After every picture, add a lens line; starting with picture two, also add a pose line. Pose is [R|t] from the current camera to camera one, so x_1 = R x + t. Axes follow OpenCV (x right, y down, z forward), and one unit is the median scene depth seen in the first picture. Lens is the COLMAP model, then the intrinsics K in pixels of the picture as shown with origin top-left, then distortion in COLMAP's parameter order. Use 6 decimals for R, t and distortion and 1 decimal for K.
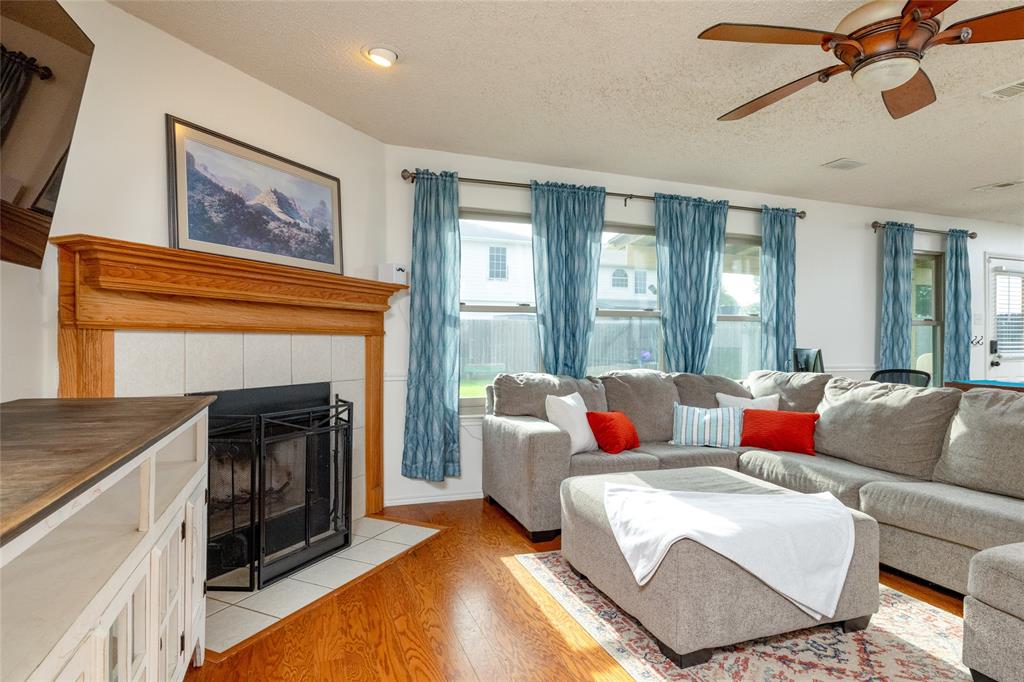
lens RADIAL K [[562.6, 0, 507.4], [0, 562.6, 339.6], [0, 0, 1]] dist [0.001625, 0.000481]
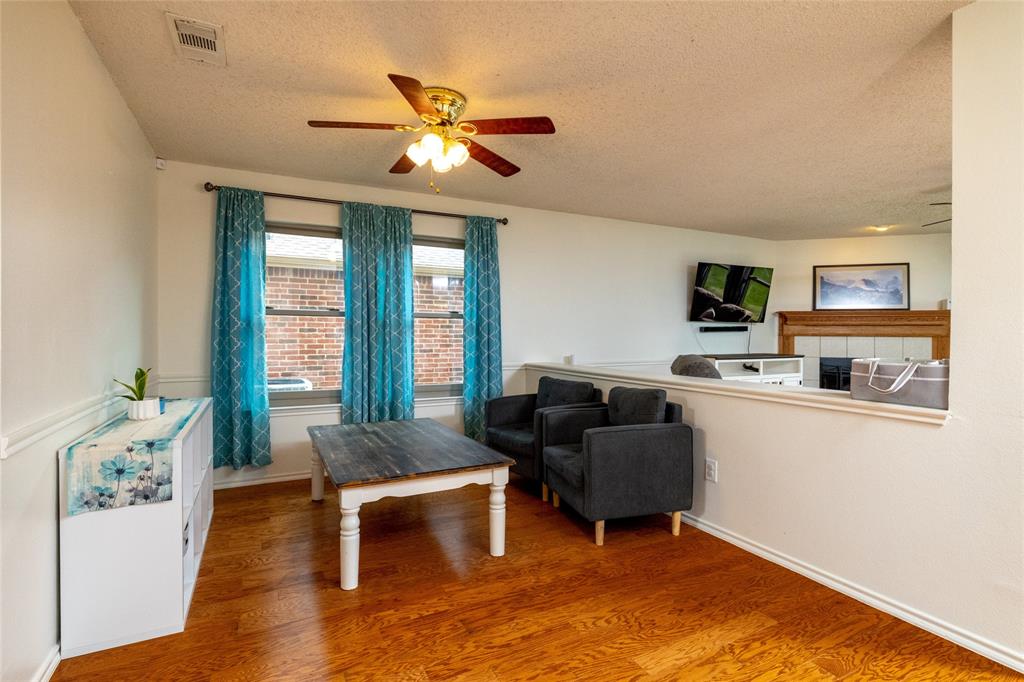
lens RADIAL K [[496.0, 0, 514.9], [0, 496.0, 339.1], [0, 0, 1]] dist [0.002787, 0.000339]
pose [[0.130658, -0.003424, -0.991422, 1.458197], [-0.008101, 0.999957, -0.004521, 0.019900], [0.991394, 0.008623, 0.130625, -0.755378]]
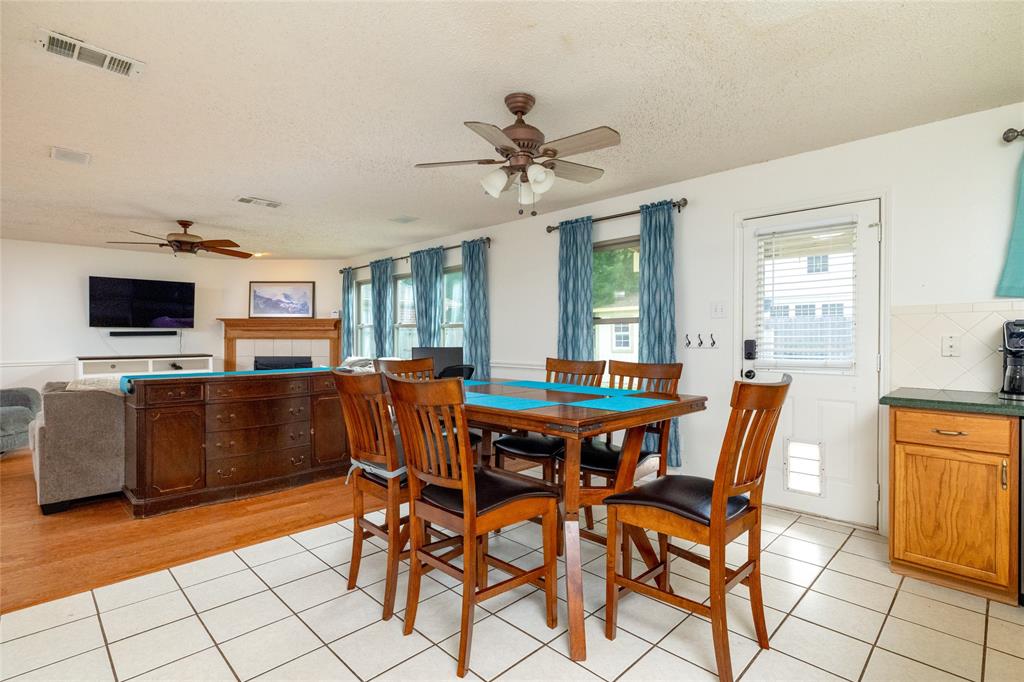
lens RADIAL K [[492.3, 0, 508.3], [0, 492.3, 341.8], [0, 0, 1]] dist [0.000182, 0.000417]
pose [[0.422084, -0.001988, -0.906554, 2.414202], [0.001009, 0.999998, -0.001723, 0.008124], [0.906556, -0.000188, 0.422086, 0.917635]]
